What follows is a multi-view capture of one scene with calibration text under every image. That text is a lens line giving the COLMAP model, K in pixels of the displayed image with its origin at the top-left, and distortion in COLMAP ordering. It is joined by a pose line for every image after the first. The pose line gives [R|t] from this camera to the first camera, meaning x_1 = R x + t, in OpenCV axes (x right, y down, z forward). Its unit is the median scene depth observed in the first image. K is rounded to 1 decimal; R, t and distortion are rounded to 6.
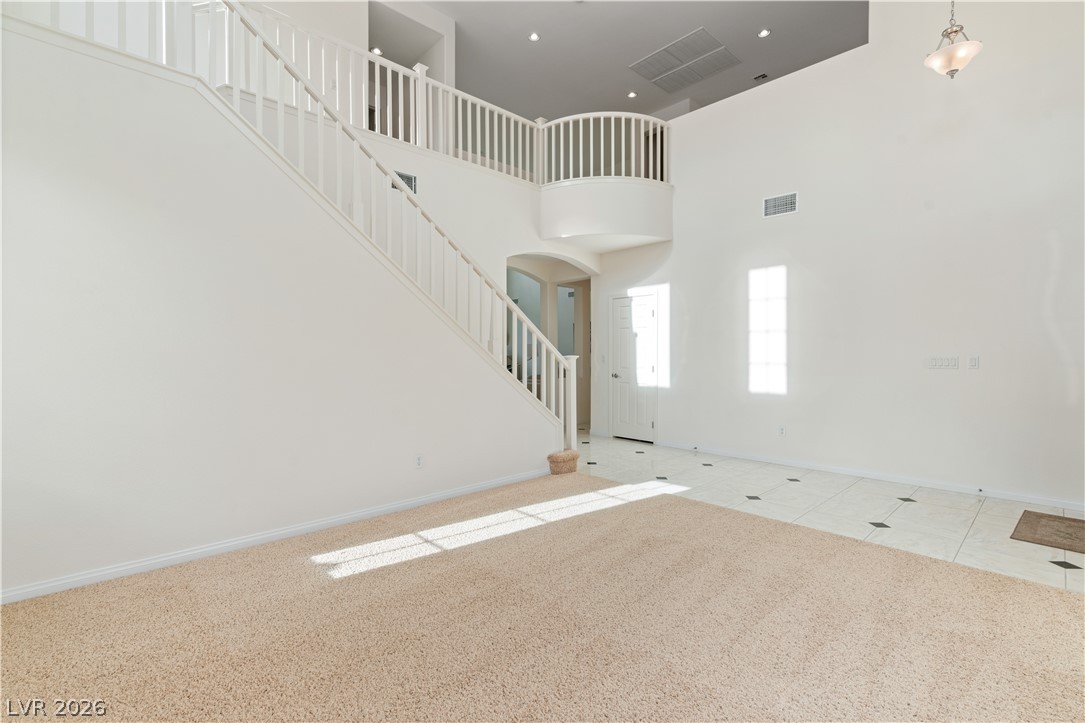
lens RADIAL K [[485.5, 0, 558.1], [0, 485.5, 354.6], [0, 0, 1]] dist [-0.003657, 0.001684]
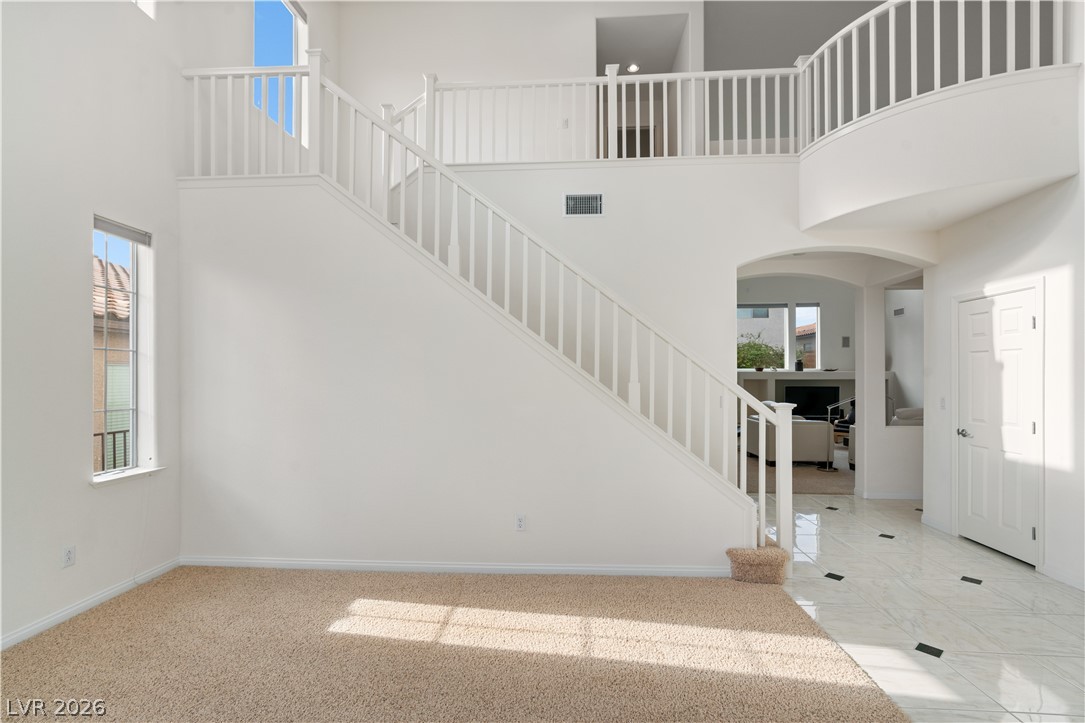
lens RADIAL K [[485.5, 0, 521.8], [0, 485.5, 383.3], [0, 0, 1]] dist [-0.003657, 0.001684]
pose [[0.675880, 0.003672, -0.737003, 0.209869], [-0.001140, 0.999992, 0.003937, -0.021338], [0.737011, -0.001821, 0.675878, 0.235067]]
